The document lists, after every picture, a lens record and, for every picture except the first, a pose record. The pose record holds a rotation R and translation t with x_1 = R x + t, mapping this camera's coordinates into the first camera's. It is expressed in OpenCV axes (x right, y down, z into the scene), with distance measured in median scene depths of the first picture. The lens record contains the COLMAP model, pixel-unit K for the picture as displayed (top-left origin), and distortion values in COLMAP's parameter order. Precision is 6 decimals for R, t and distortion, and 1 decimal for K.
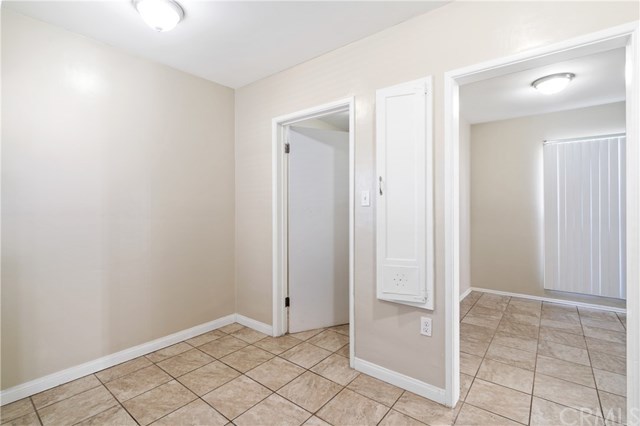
lens RADIAL K [[293.2, 0, 319.6], [0, 293.2, 210.1], [0, 0, 1]] dist [-0.006046, -0.000938]
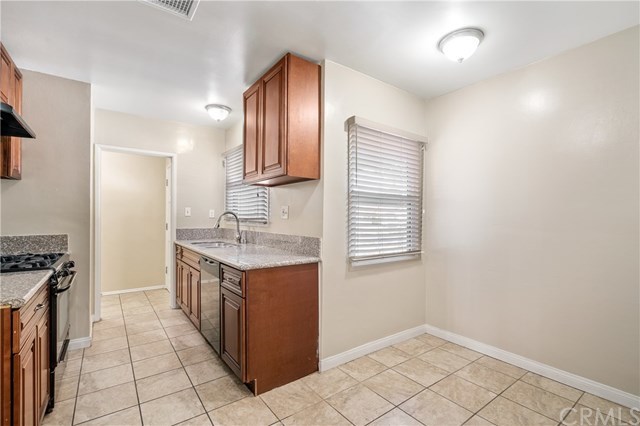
lens RADIAL K [[293.2, 0, 320.0], [0, 293.2, 215.9], [0, 0, 1]] dist [-0.006046, -0.000938]
pose [[-0.261531, 0.005895, -0.965177, 0.622479], [-0.013459, 0.999862, 0.009753, -0.022802], [0.965101, 0.015541, -0.261415, 0.697311]]
